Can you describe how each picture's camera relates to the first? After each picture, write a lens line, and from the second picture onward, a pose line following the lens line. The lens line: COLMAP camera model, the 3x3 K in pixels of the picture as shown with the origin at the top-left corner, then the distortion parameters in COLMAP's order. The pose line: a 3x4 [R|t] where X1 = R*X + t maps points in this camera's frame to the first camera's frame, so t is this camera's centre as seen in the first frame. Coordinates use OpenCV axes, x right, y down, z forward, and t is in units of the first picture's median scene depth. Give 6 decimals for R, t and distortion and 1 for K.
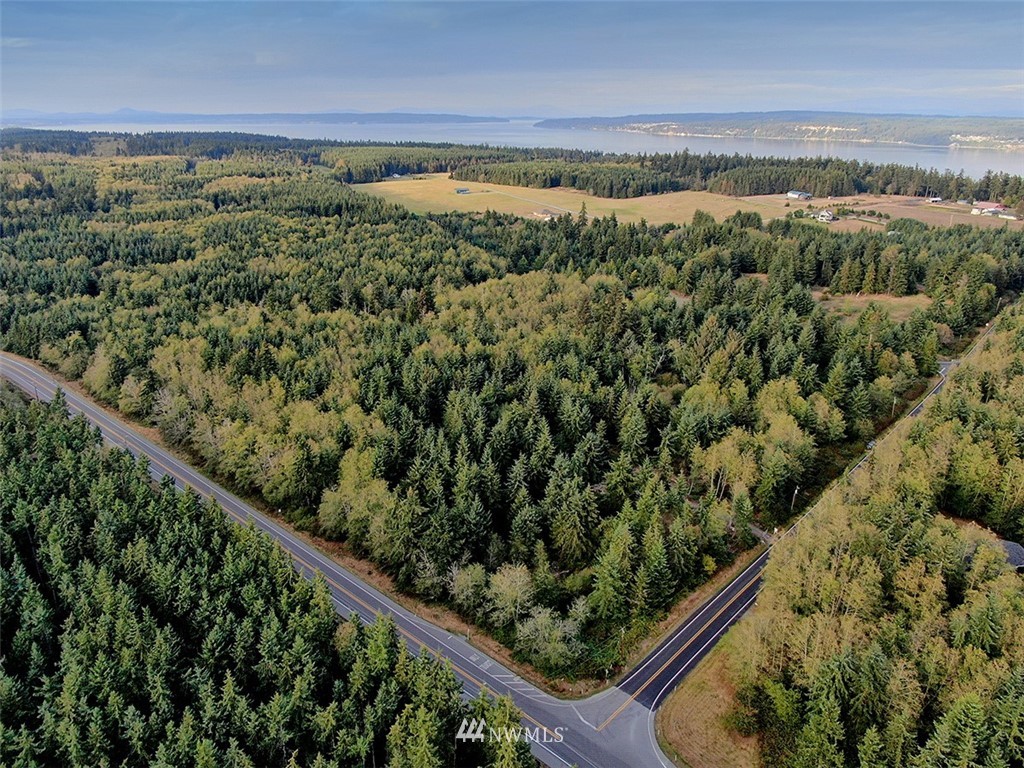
lens RADIAL K [[740.4, 0, 512.0], [0, 740.4, 384.0], [0, 0, 1]] dist [-0.010866, 0.004225]
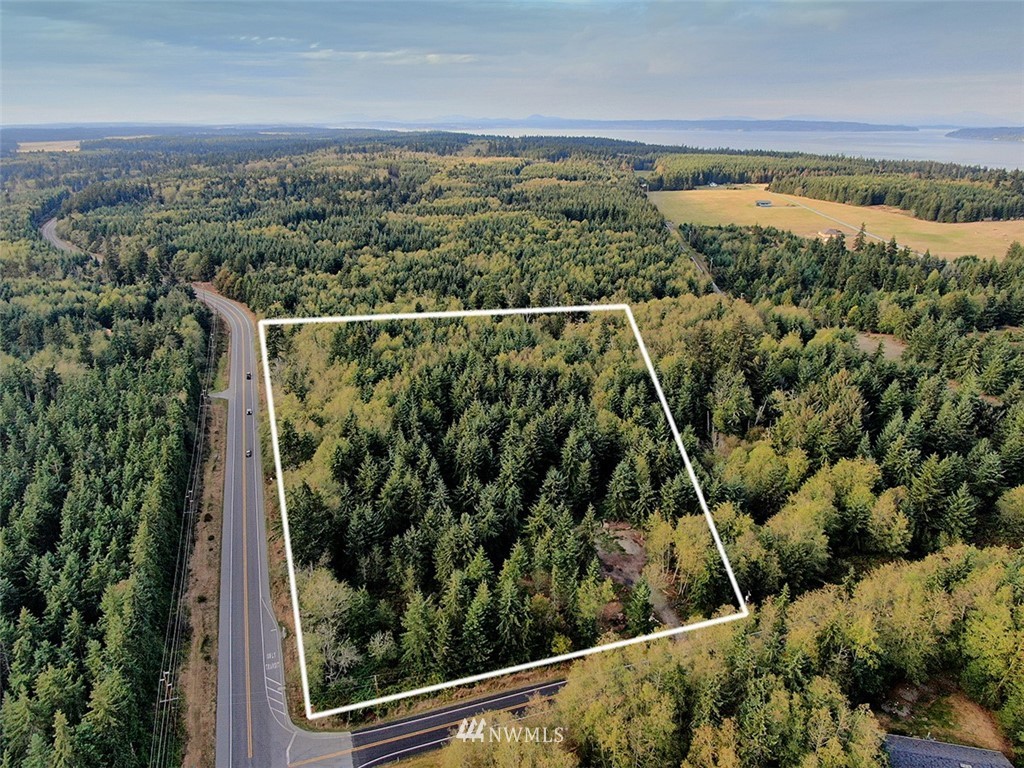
lens RADIAL K [[740.4, 0, 512.0], [0, 740.4, 384.0], [0, 0, 1]] dist [-0.010866, 0.004225]
pose [[0.878534, 0.162007, -0.449369, 0.115851], [-0.165713, 0.985675, 0.031381, -0.015060], [0.448015, 0.046897, 0.892795, 0.041911]]
